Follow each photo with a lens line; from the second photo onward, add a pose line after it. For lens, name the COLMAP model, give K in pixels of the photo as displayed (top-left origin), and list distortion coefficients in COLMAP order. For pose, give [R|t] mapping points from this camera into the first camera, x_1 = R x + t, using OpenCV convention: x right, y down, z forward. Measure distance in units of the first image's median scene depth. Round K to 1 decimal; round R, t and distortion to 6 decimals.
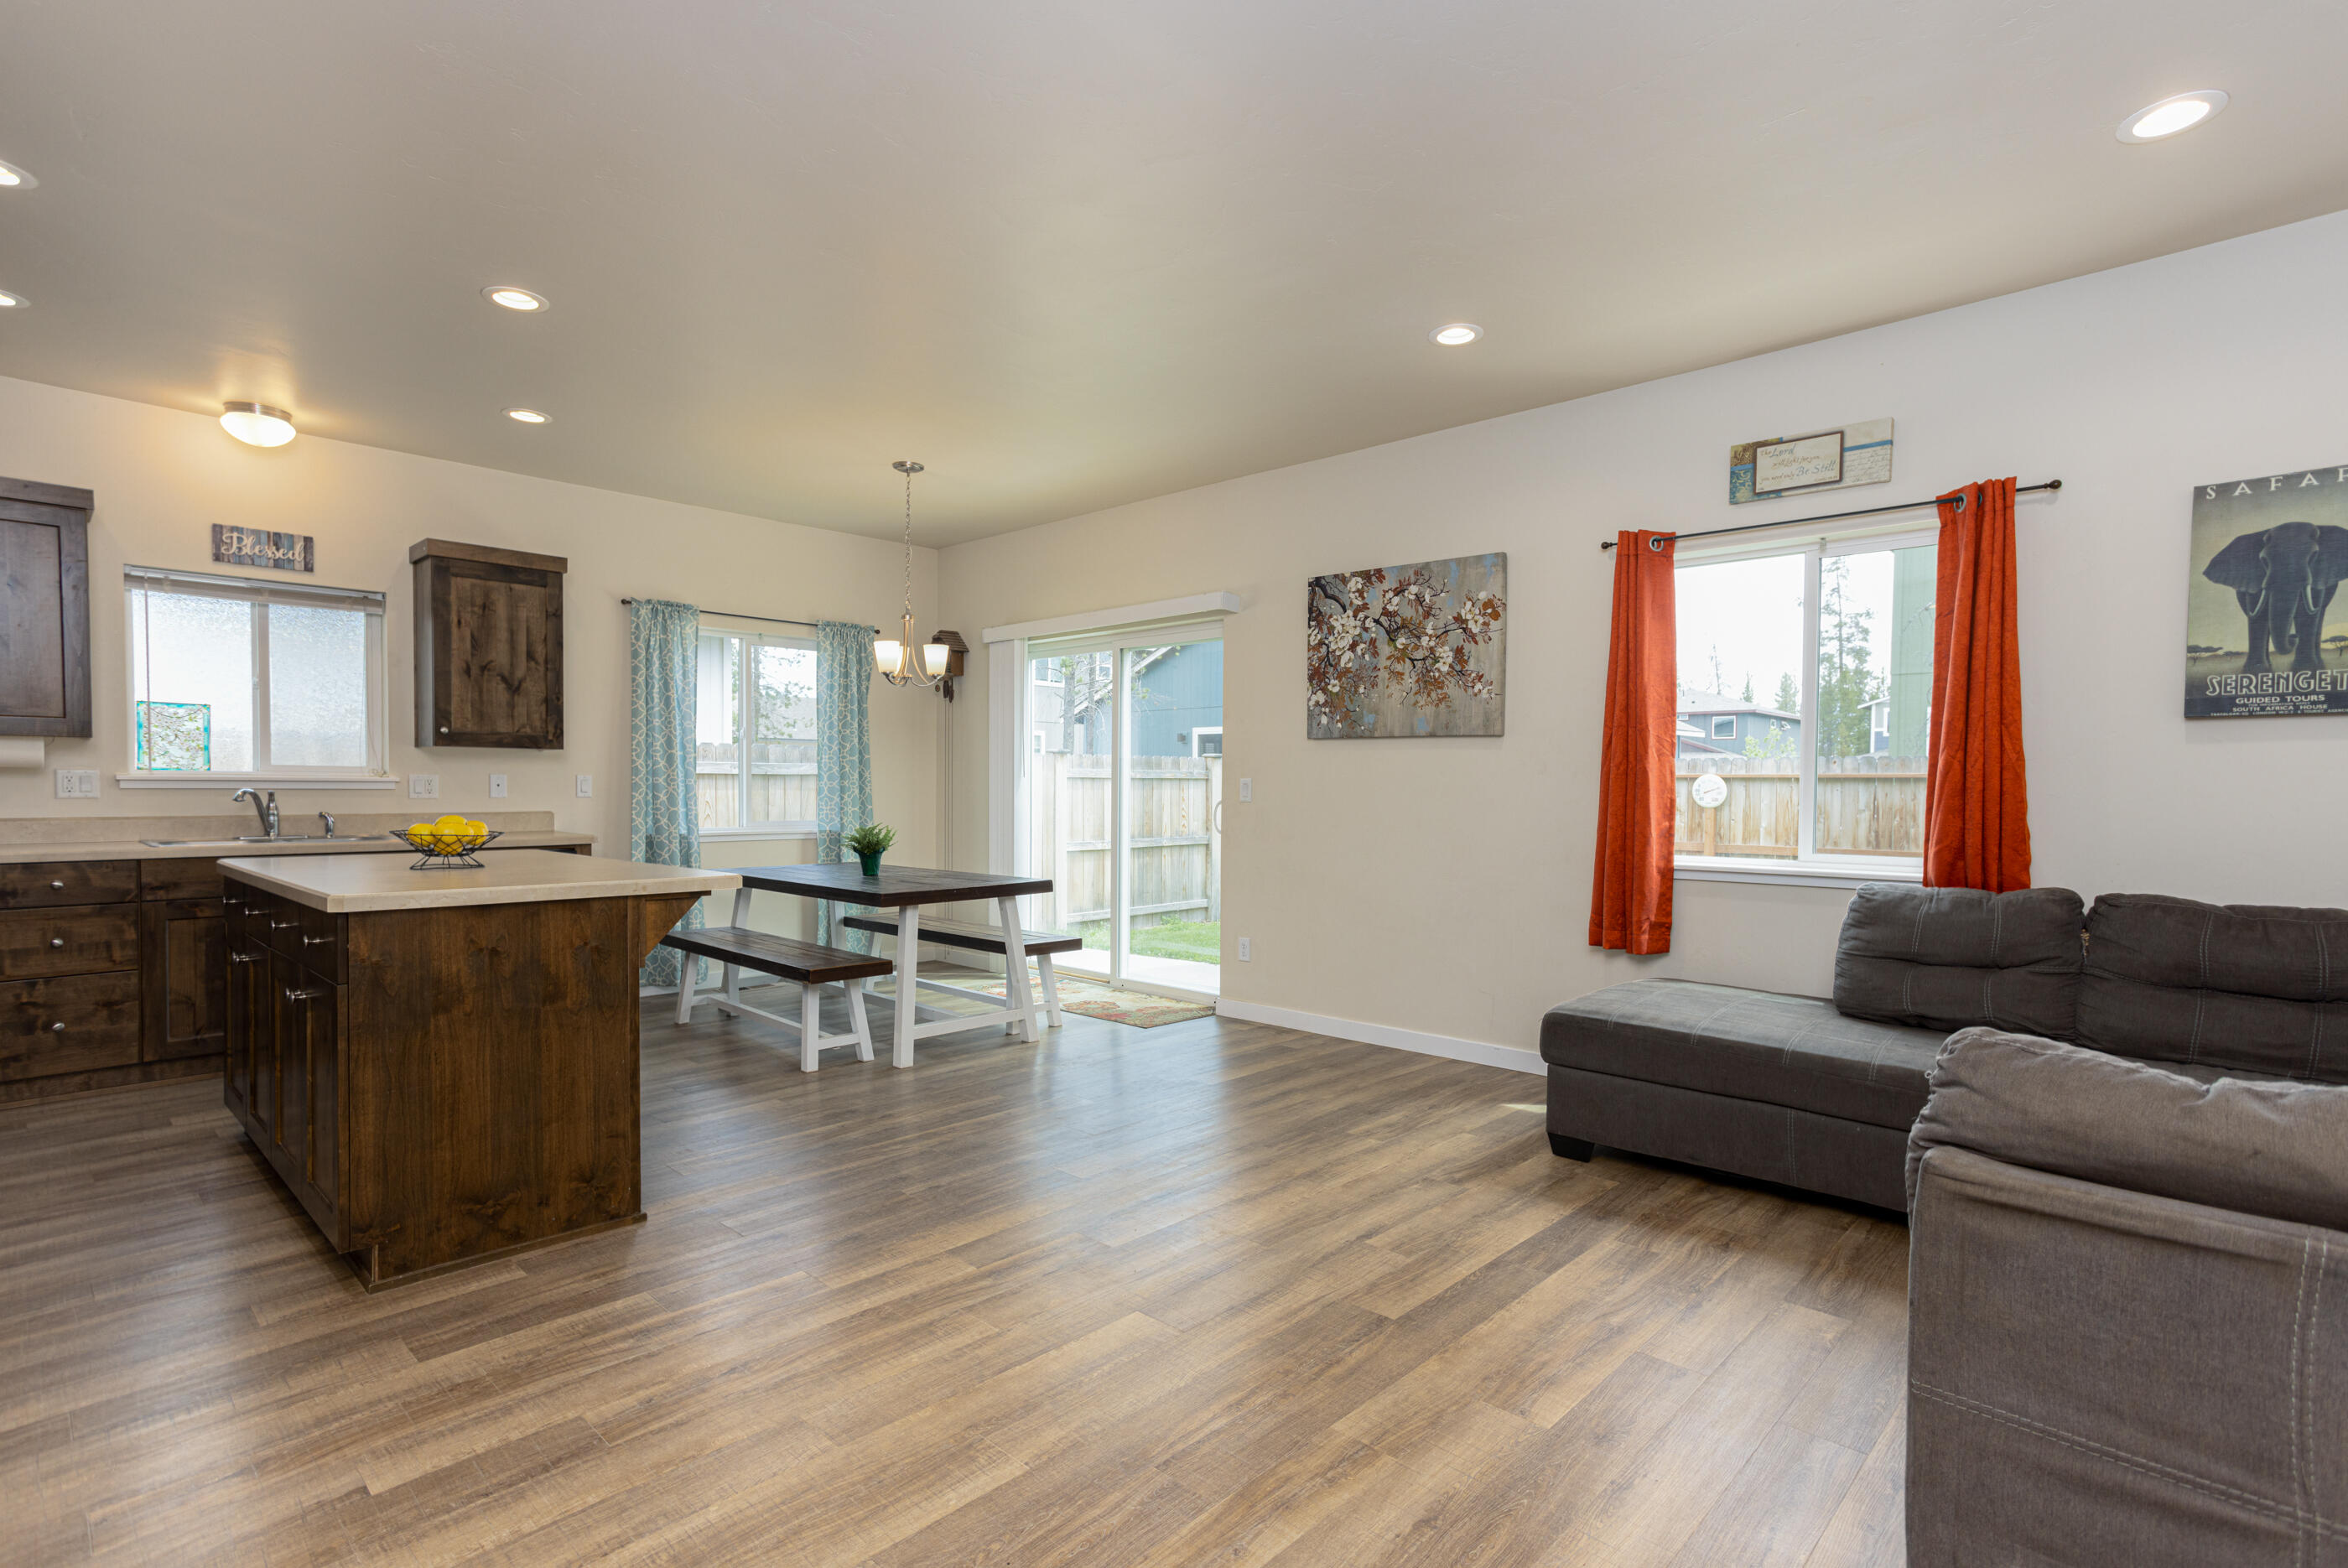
lens RADIAL K [[1130.8, 0, 1179.7], [0, 1130.8, 813.3], [0, 0, 1]] dist [-0.025935, 0.030569]
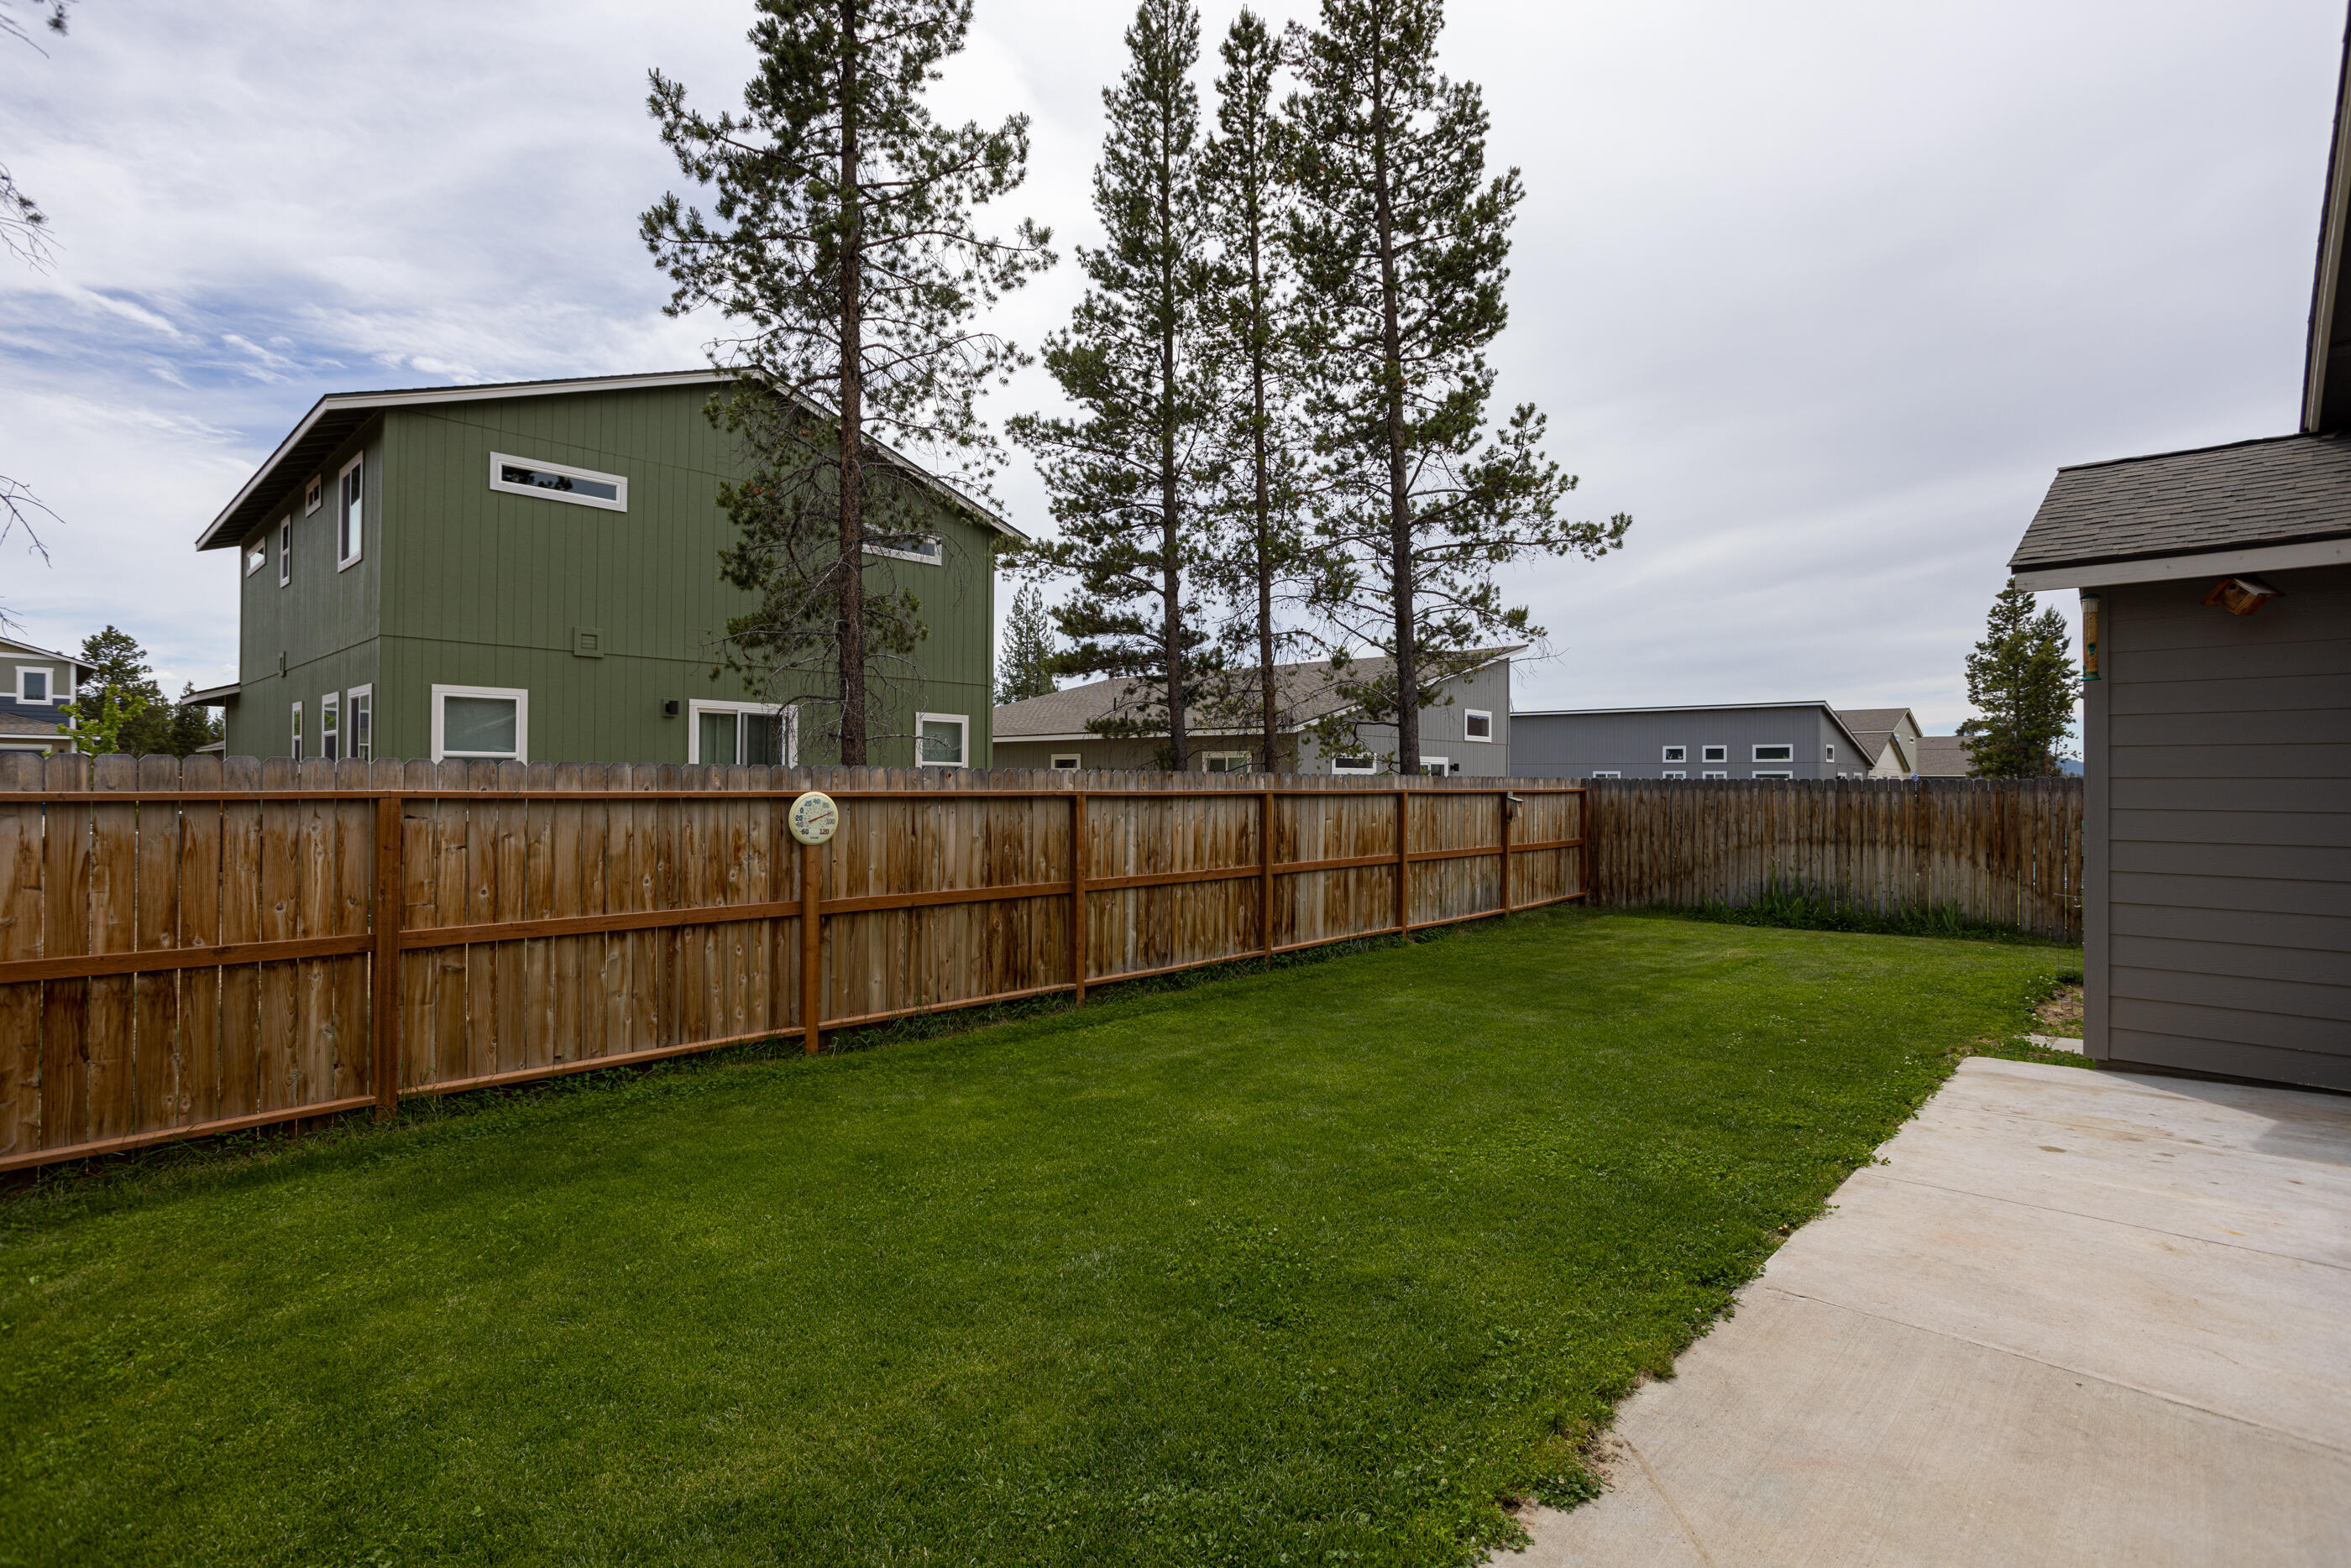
lens RADIAL K [[1132.1, 0, 1155.8], [0, 1132.1, 775.0], [0, 0, 1]] dist [-0.025935, 0.030569]
pose [[0.000189, -0.001842, 0.999998, -0.415588], [0.016182, 0.999867, 0.001838, -0.106537], [-0.999869, 0.016182, 0.000218, 2.024103]]
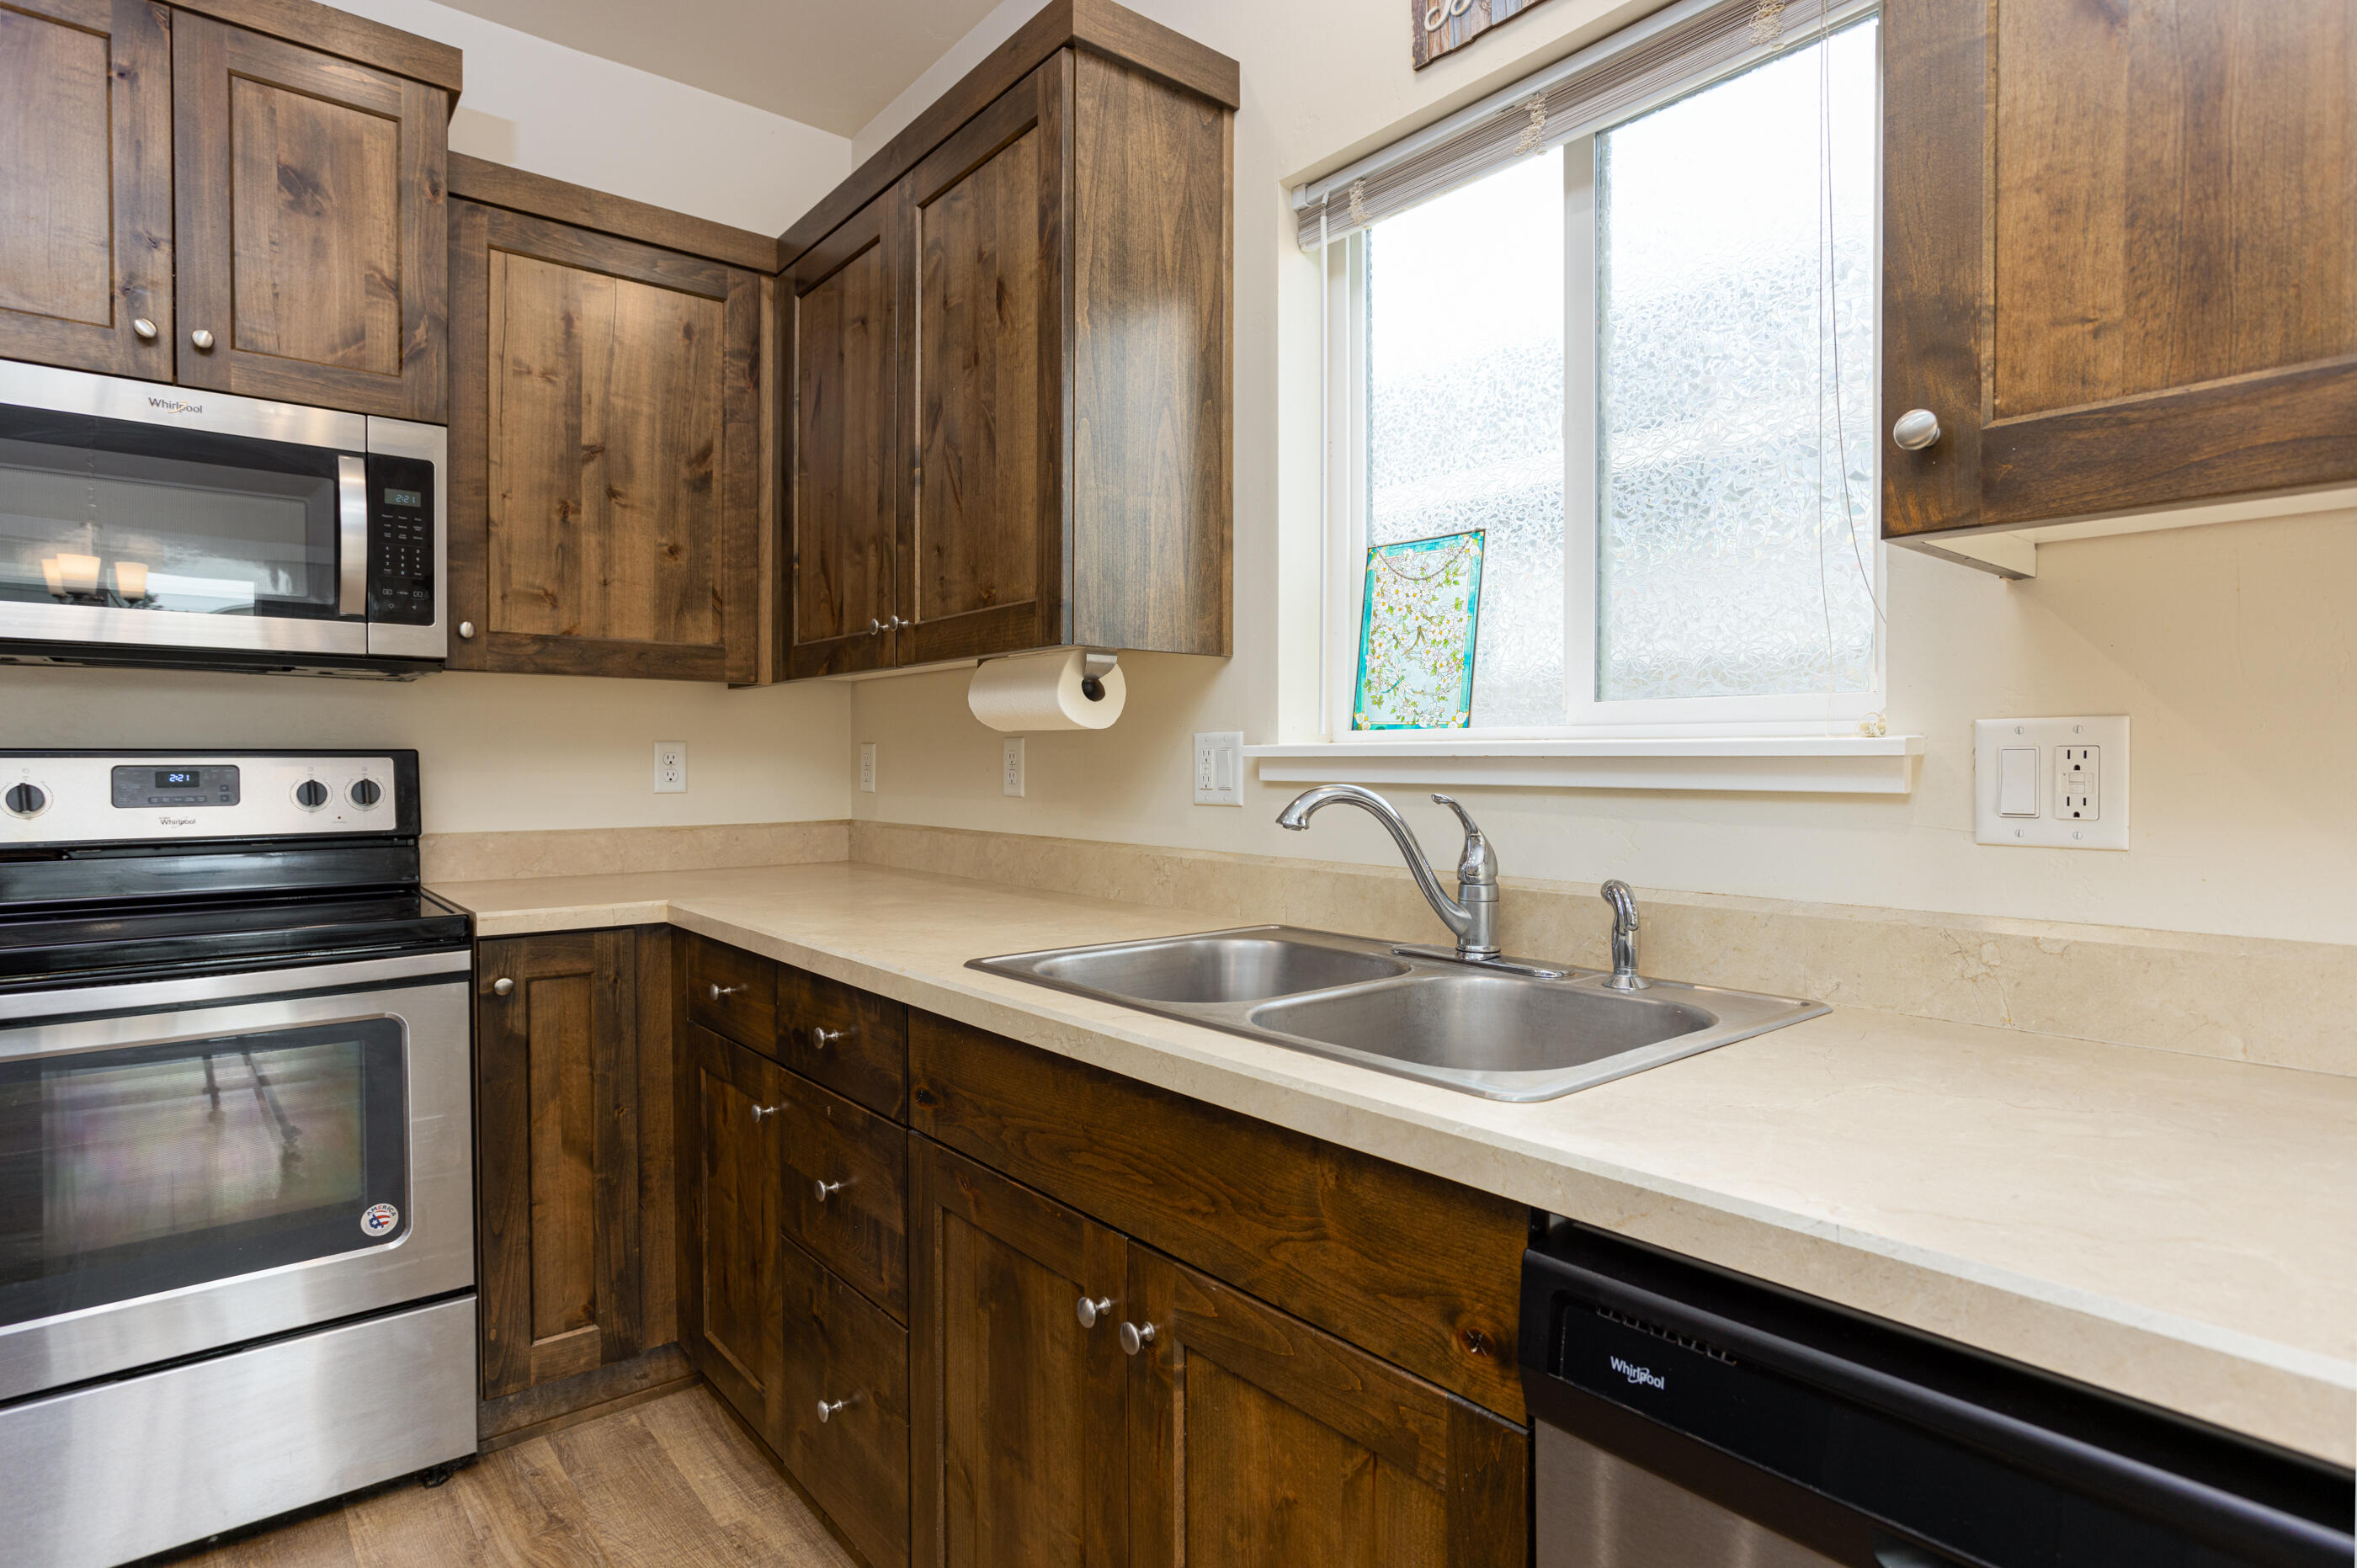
lens RADIAL K [[1250.2, 0, 1155.3], [0, 1250.2, 772.7], [0, 0, 1]] dist [-0.030278, 0.020488]
pose [[-0.118156, 0.002320, -0.992992, -0.550260], [-0.025296, 0.999666, 0.005346, -0.027731], [0.992673, 0.025751, -0.118058, 1.076555]]
